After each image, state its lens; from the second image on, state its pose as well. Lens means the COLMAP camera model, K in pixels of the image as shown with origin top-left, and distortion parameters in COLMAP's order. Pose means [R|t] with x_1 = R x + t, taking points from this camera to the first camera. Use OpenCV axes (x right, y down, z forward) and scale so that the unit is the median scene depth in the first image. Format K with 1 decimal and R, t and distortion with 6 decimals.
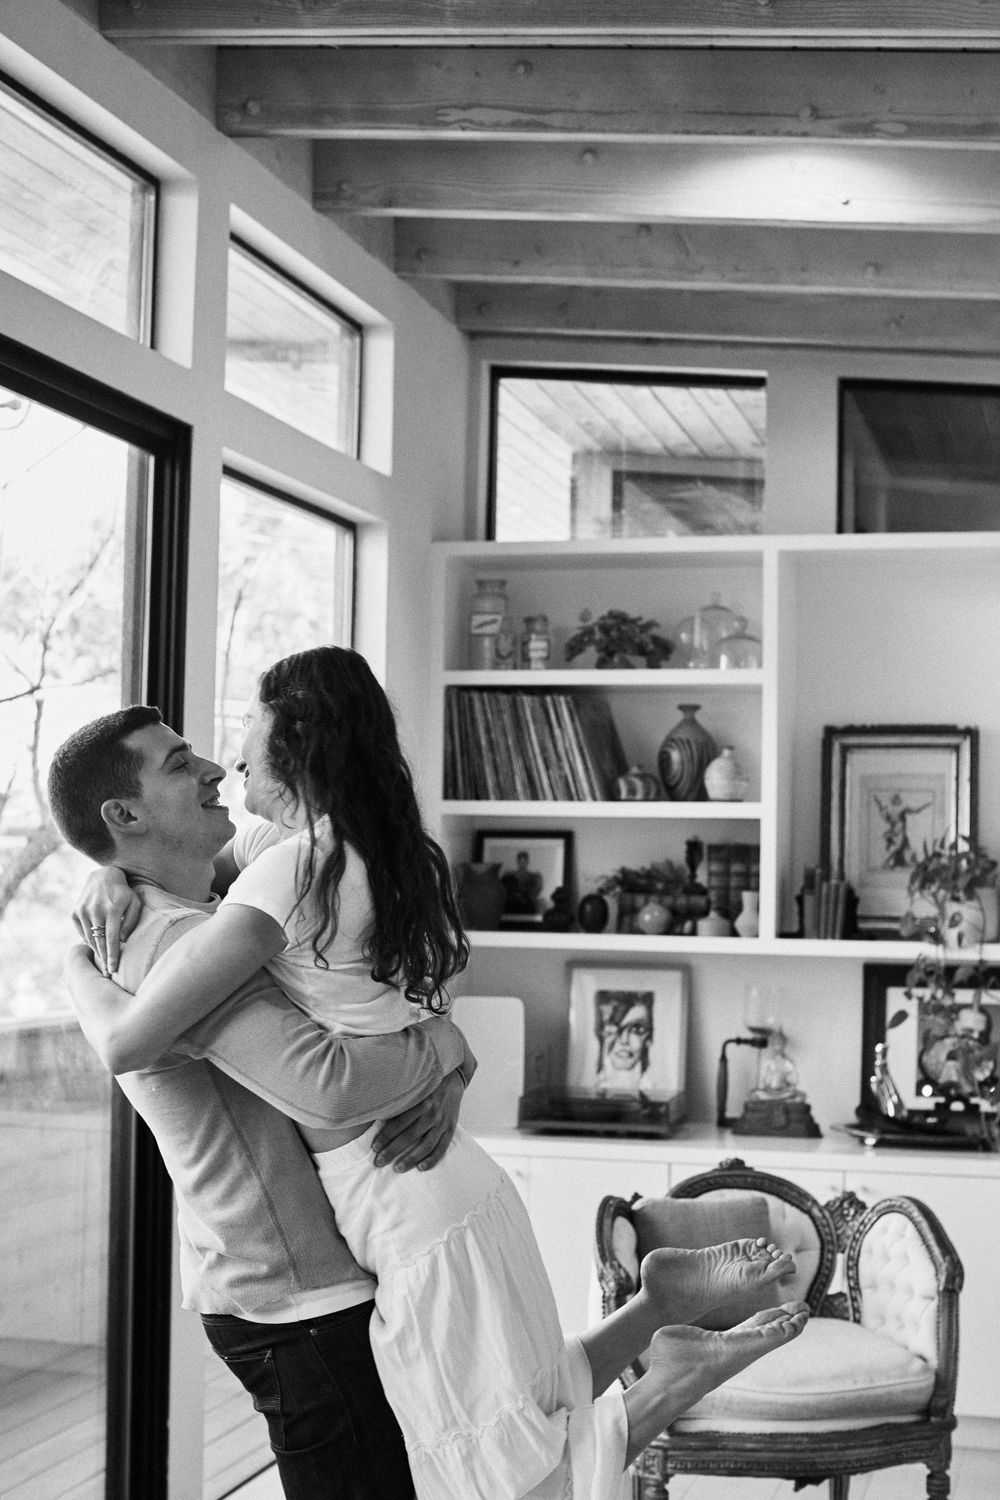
lens RADIAL K [[2223.3, 0, 500.0], [0, 2223.3, 750.0], [0, 0, 1]] dist [-0.291163, -0.003794]
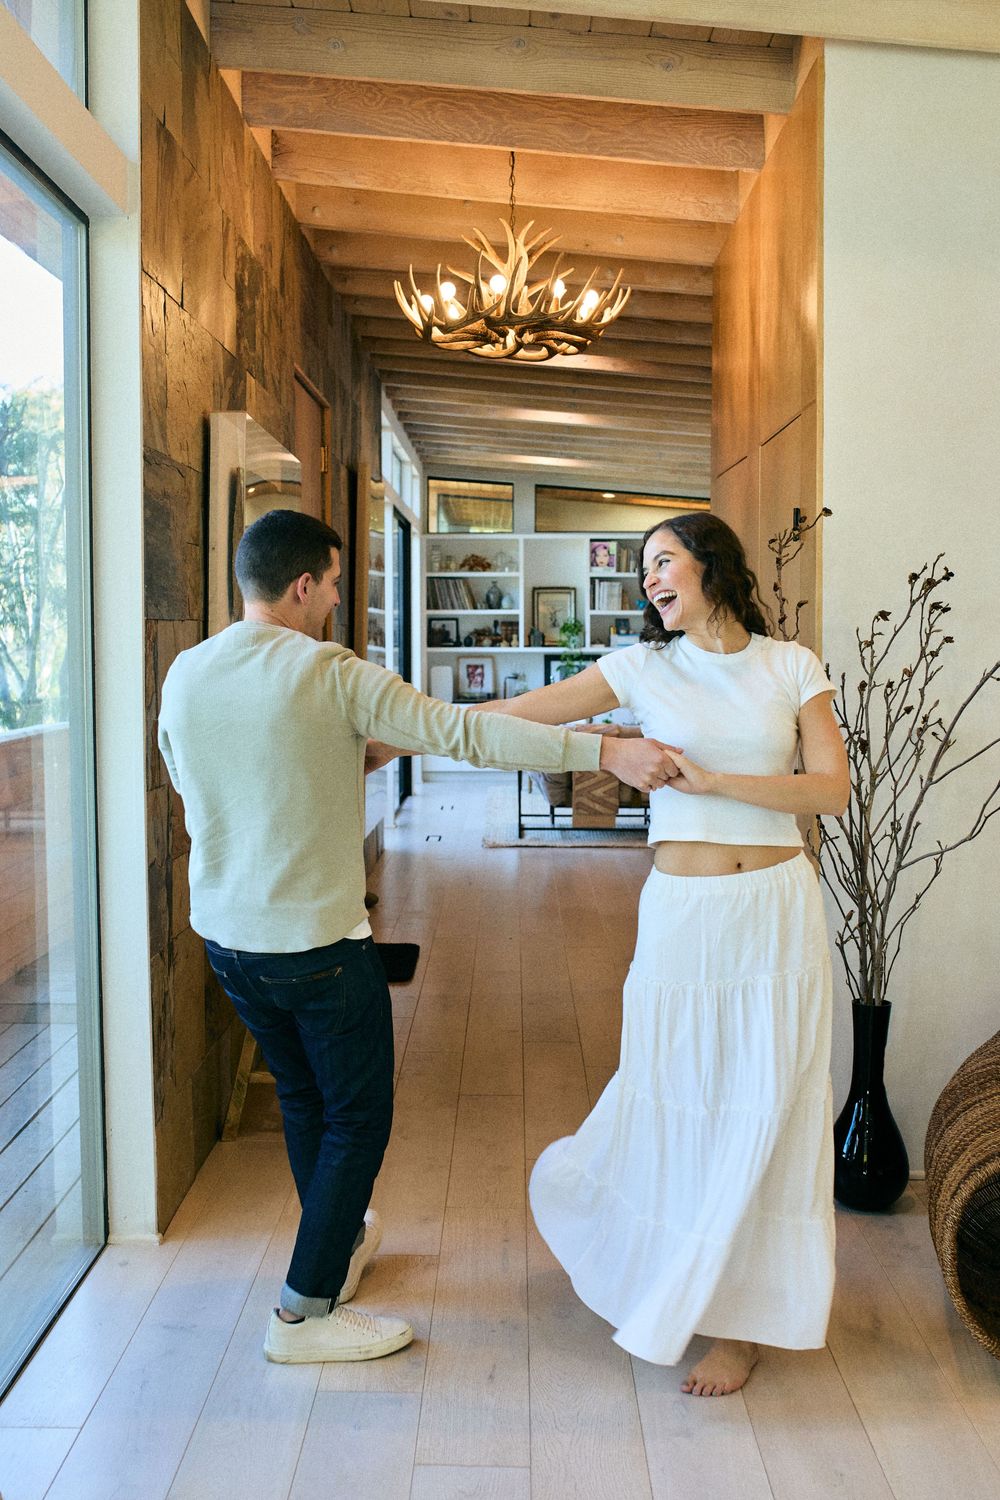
lens RADIAL K [[1829.8, 0, 500.0], [0, 1829.8, 750.0], [0, 0, 1]] dist [0.010438, 0.012688]
pose [[0.964757, -0.034876, 0.260821, -0.670775], [0.004856, 0.993369, 0.114867, -0.088227], [-0.263097, -0.109552, 0.958529, -1.800829]]
